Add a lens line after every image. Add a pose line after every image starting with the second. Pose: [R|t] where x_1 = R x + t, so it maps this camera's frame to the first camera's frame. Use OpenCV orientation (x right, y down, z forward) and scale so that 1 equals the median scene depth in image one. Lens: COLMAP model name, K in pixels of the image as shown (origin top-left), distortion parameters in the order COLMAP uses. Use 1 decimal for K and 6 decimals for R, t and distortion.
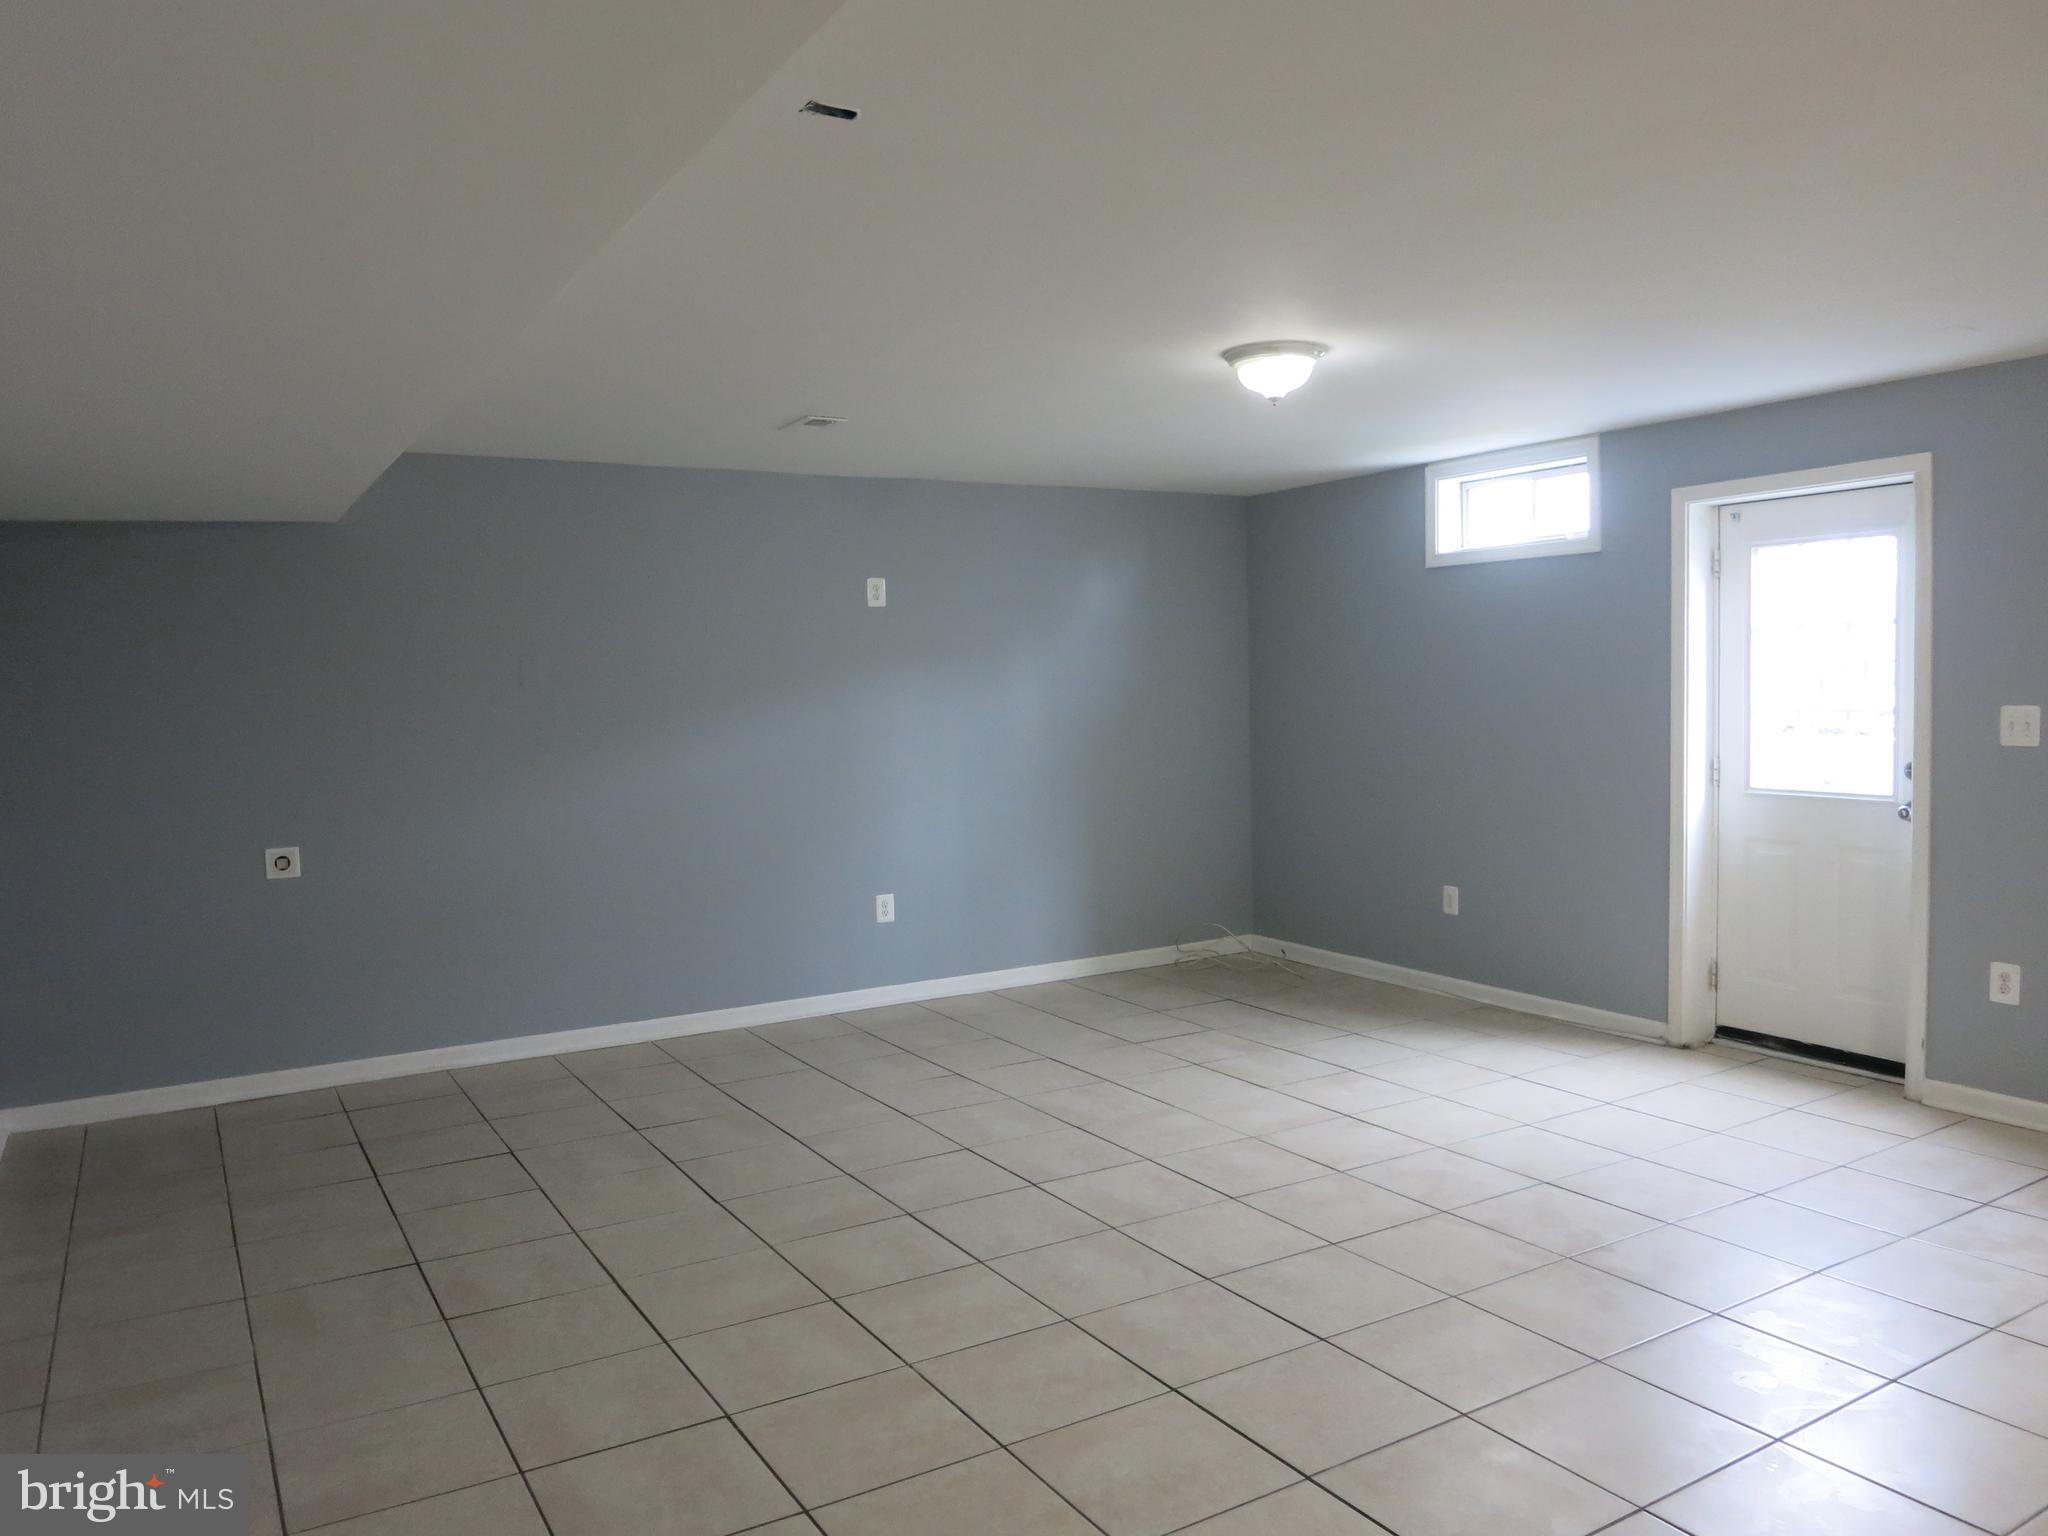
lens RADIAL K [[1482.1, 0, 1031.7], [0, 1482.1, 767.9], [0, 0, 1]] dist [-0.030546, -0.010282]
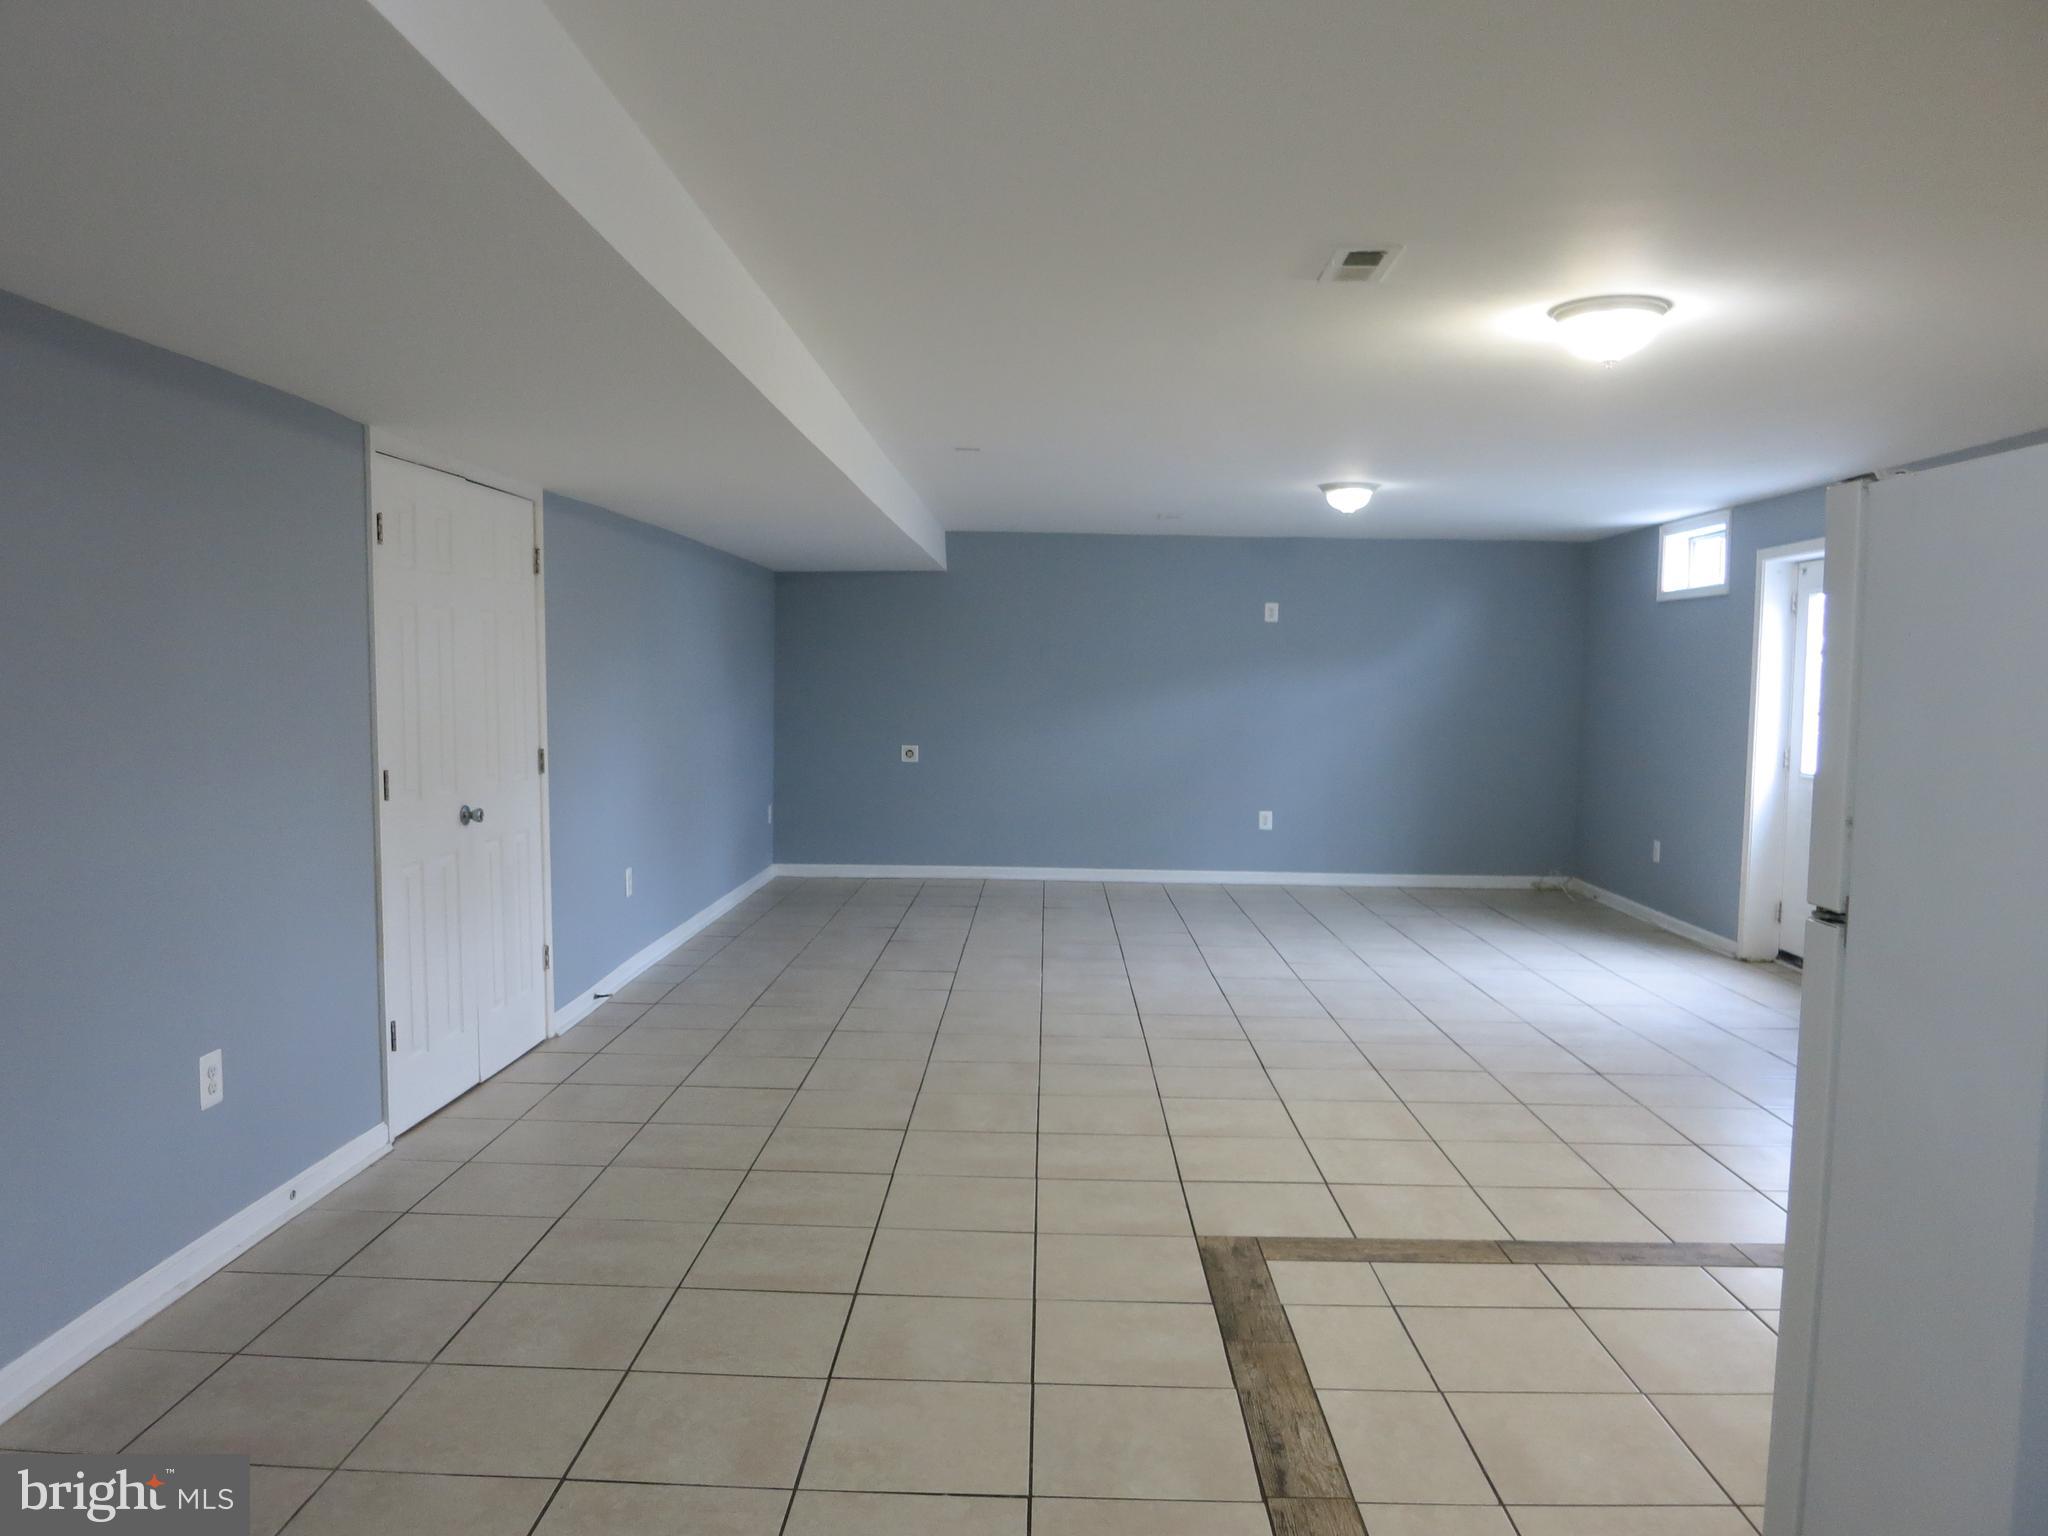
lens RADIAL K [[1482.1, 0, 1018.7], [0, 1482.1, 771.1], [0, 0, 1]] dist [-0.030546, -0.010282]
pose [[0.846884, 0.073006, -0.526743, 0.572075], [-0.068823, 0.997248, 0.027565, 0.023805], [0.527305, 0.012908, 0.849578, -0.503810]]
